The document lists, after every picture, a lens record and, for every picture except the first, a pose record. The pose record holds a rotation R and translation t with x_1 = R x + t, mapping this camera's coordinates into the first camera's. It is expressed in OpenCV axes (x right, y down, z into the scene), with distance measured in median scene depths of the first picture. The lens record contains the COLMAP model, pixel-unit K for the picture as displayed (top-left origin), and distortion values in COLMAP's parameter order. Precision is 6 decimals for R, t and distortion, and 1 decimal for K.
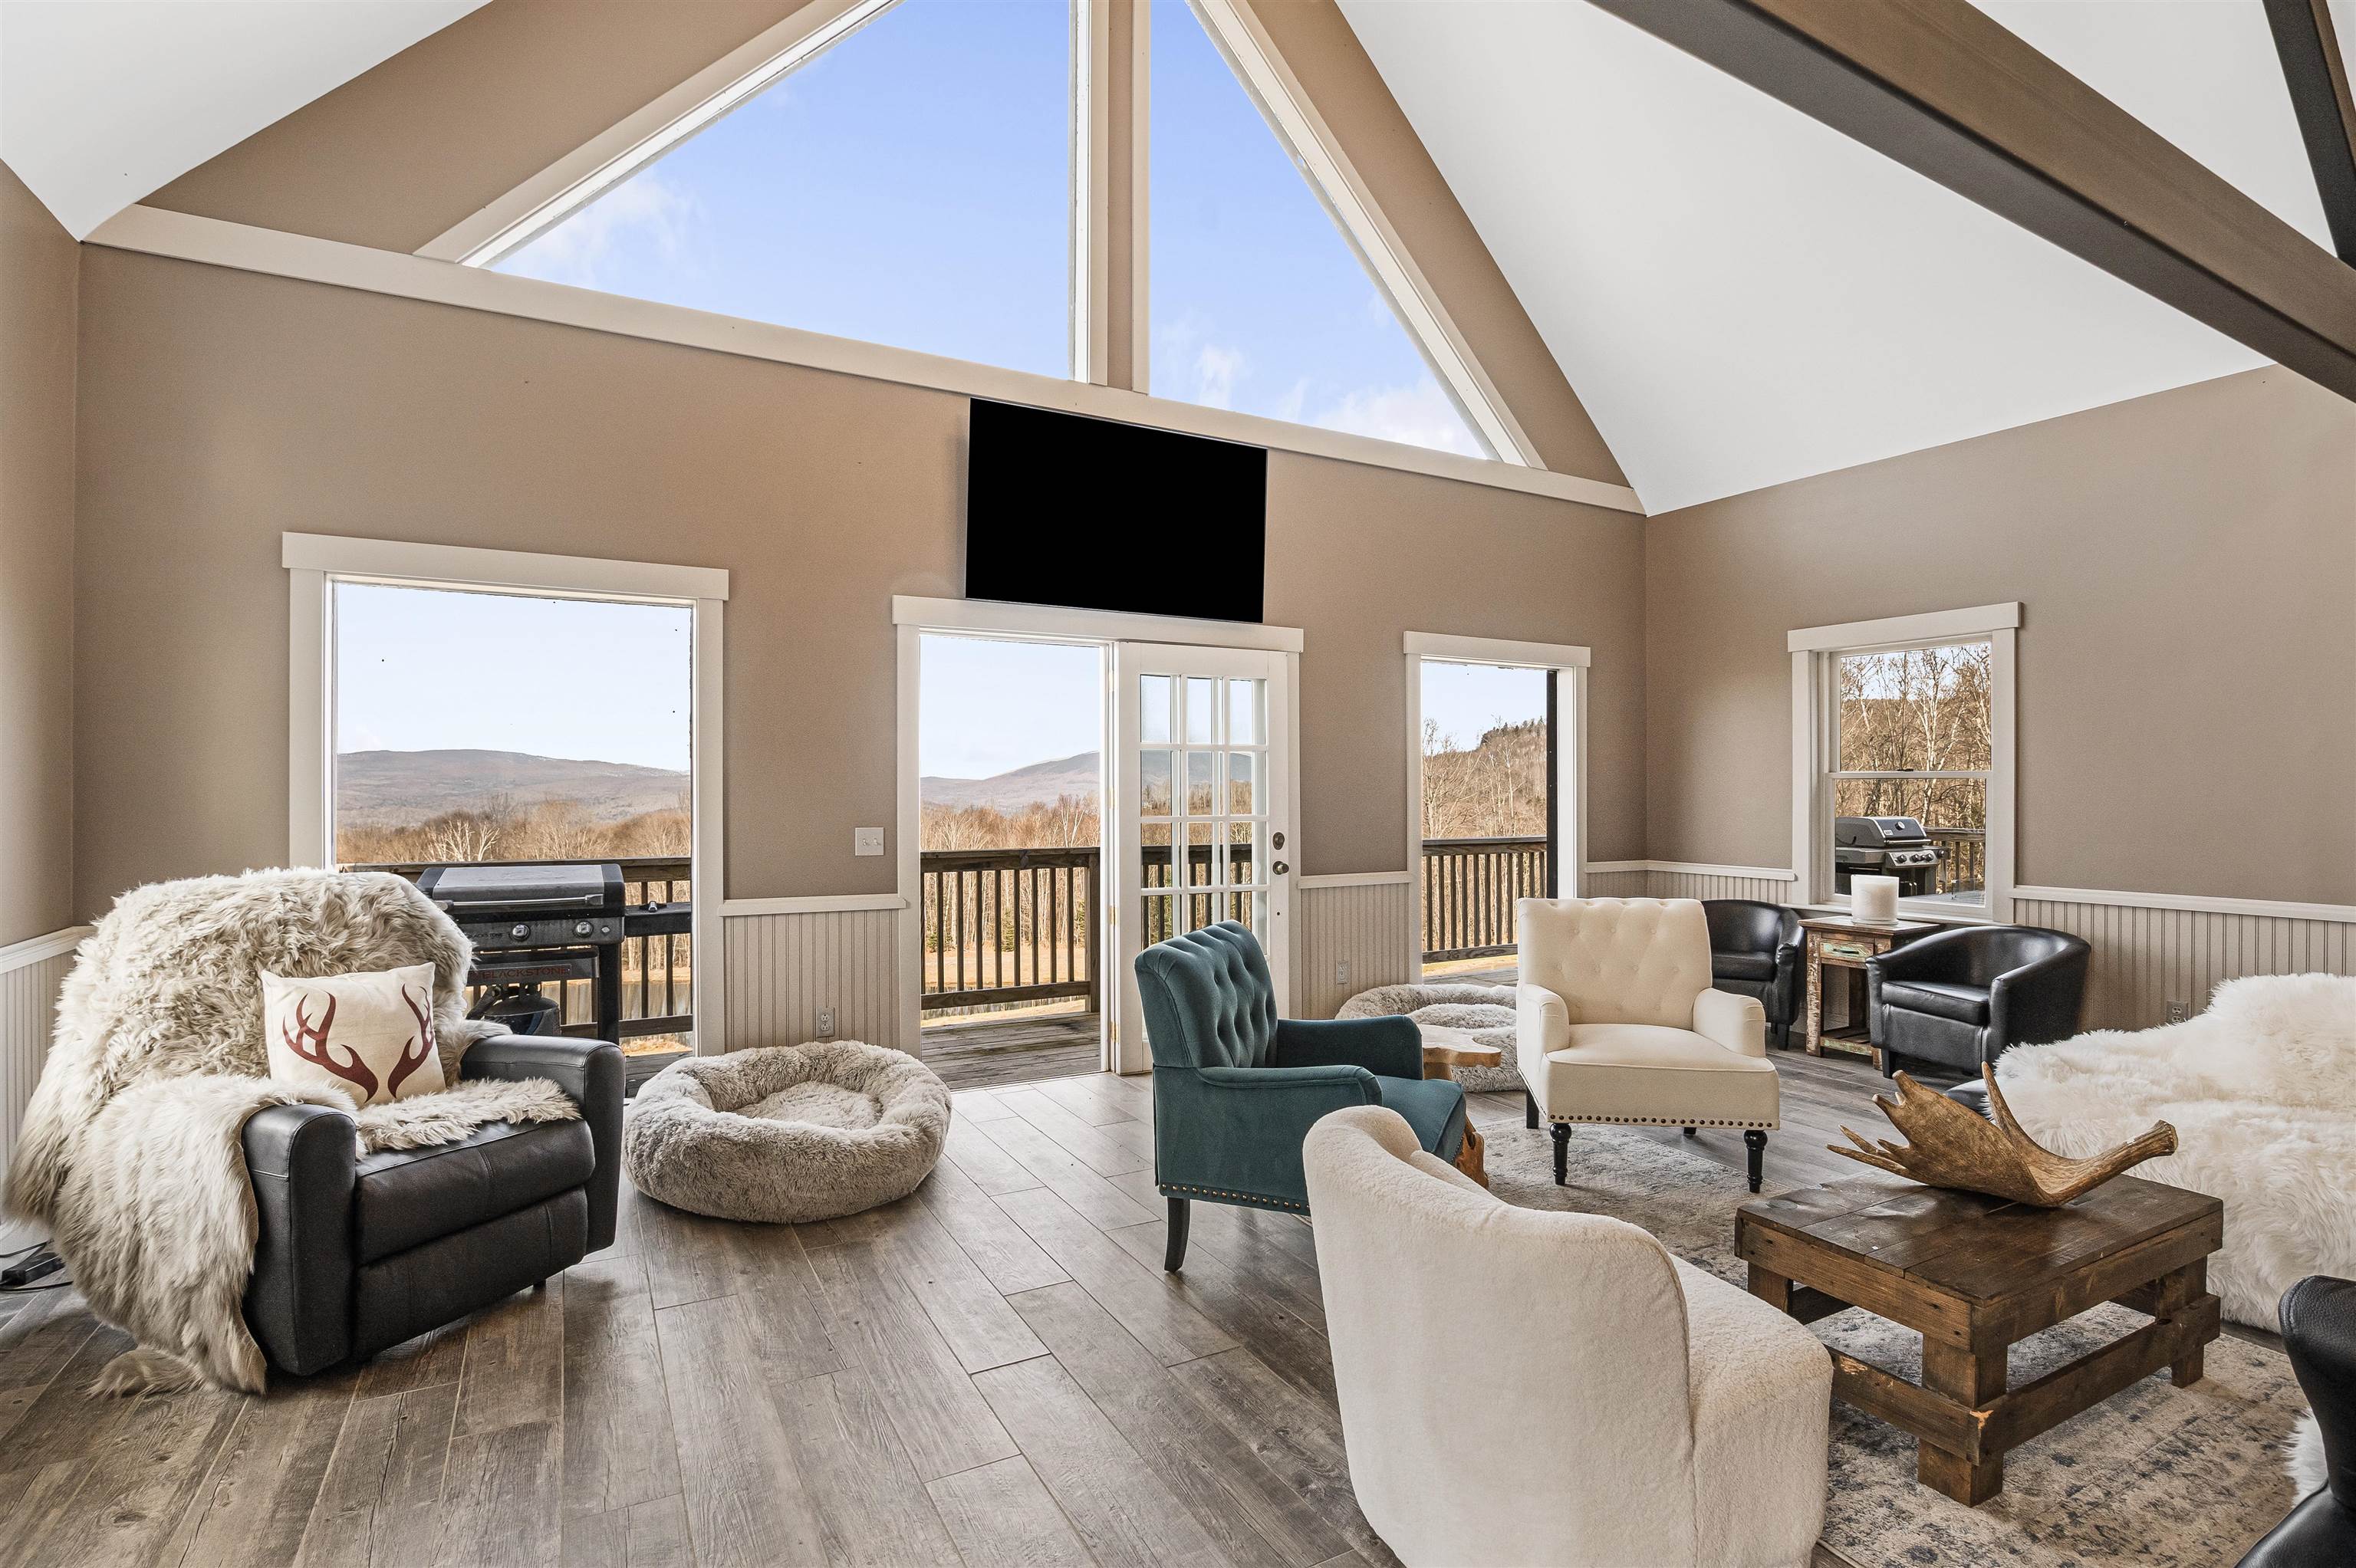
lens RADIAL K [[1106.4, 0, 1166.6], [0, 1106.4, 782.9], [0, 0, 1]] dist [-0.015500, 0.000525]
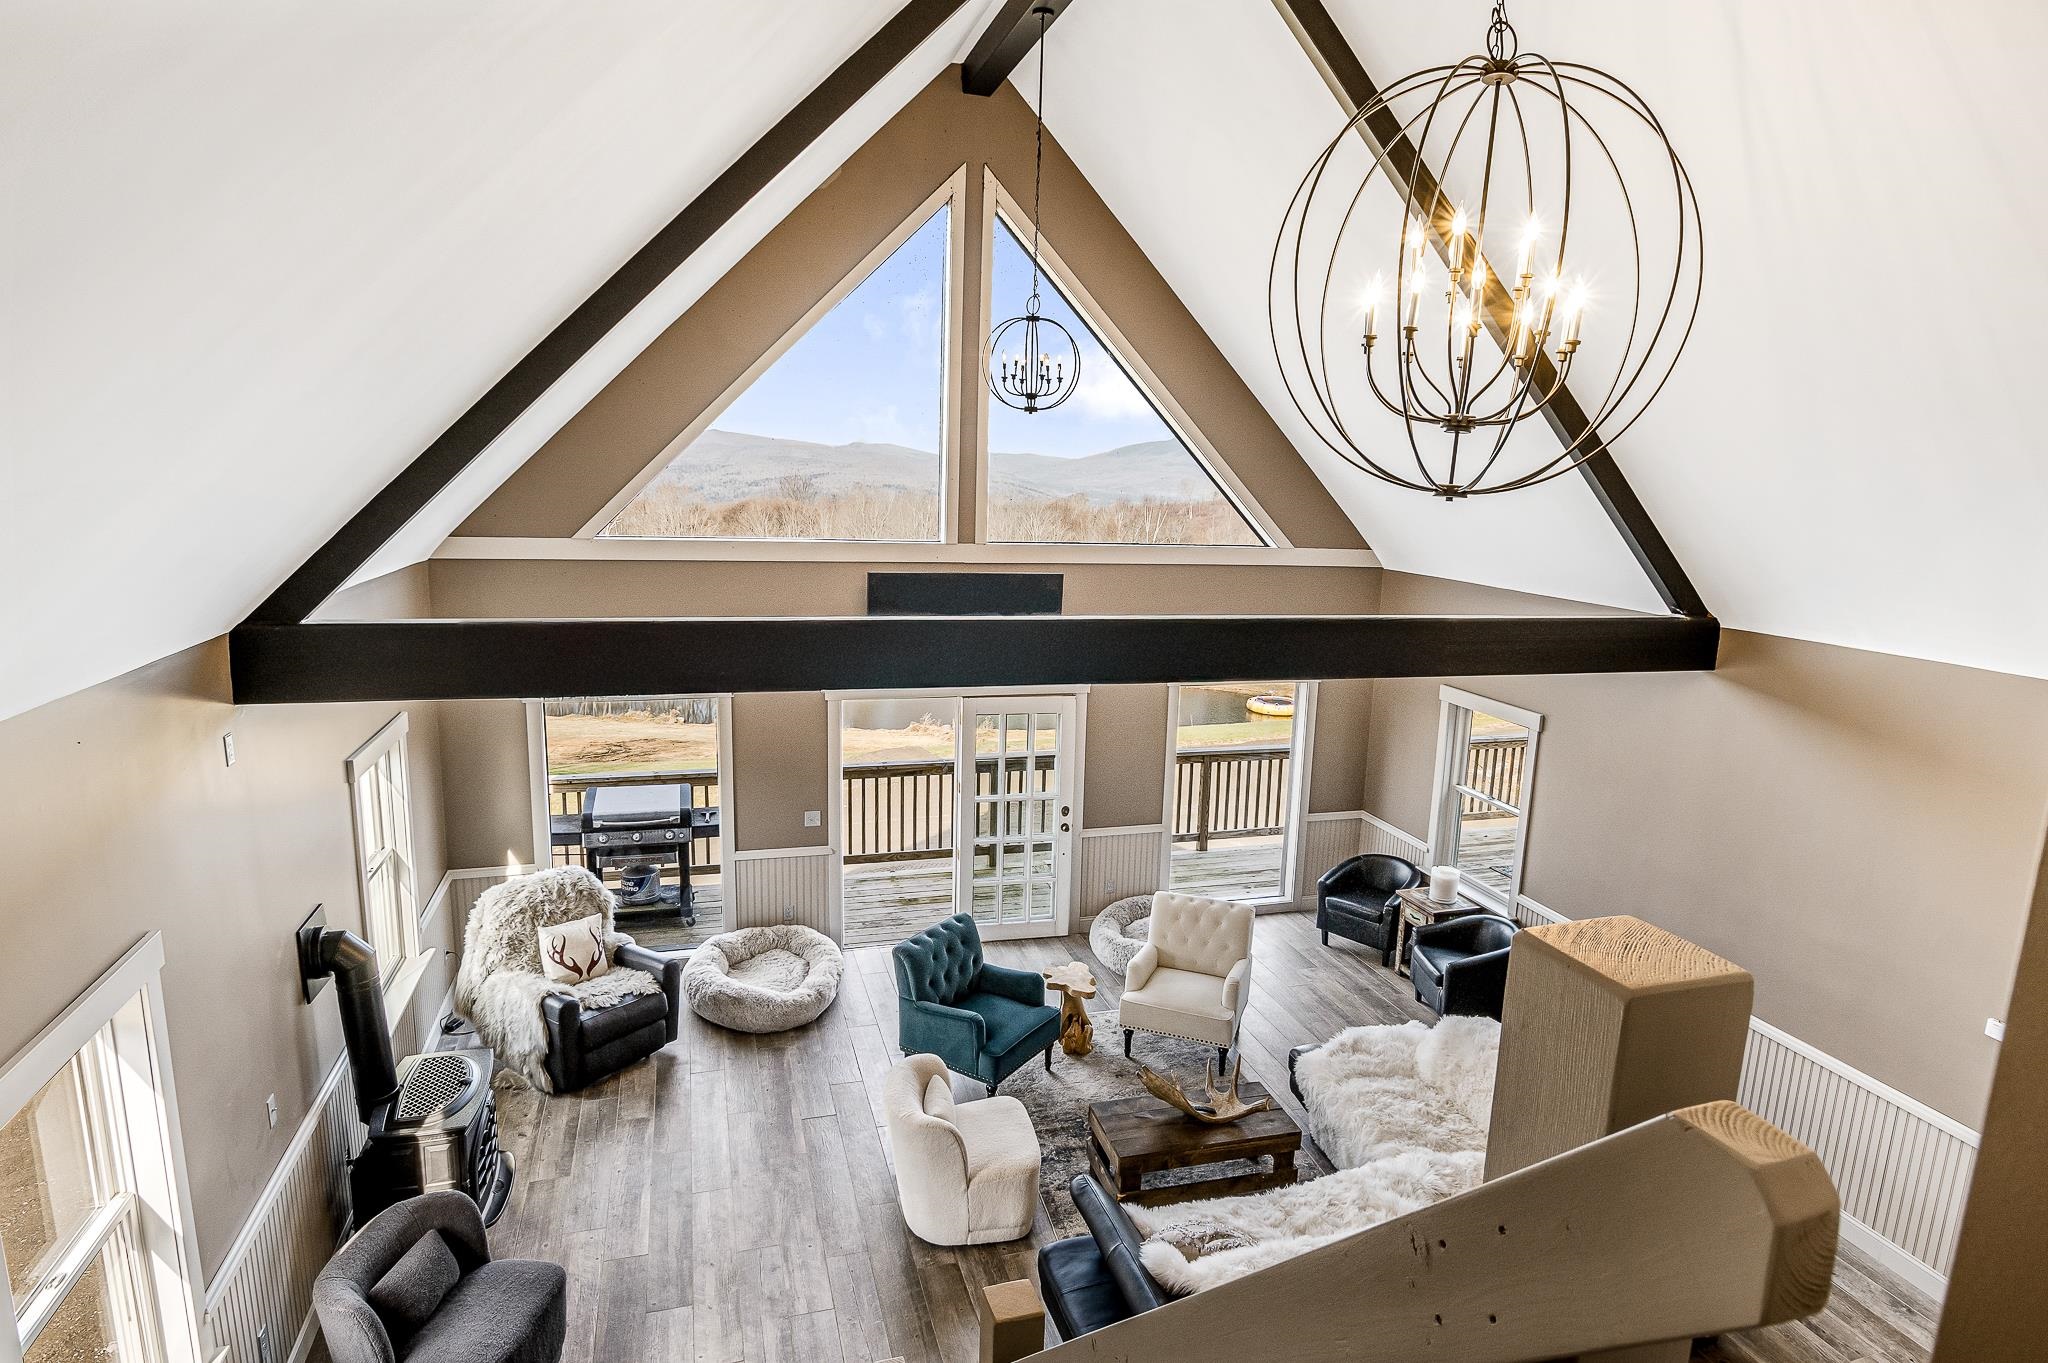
lens RADIAL K [[1085.6, 0, 1023.1], [0, 1085.6, 697.6], [0, 0, 1]] dist [0.003343, 0.002393]
pose [[0.980485, 0.065804, -0.185253, 0.597551], [-0.030381, 0.981715, 0.187919, -0.751248], [0.194231, -0.178624, 0.964556, -0.952206]]
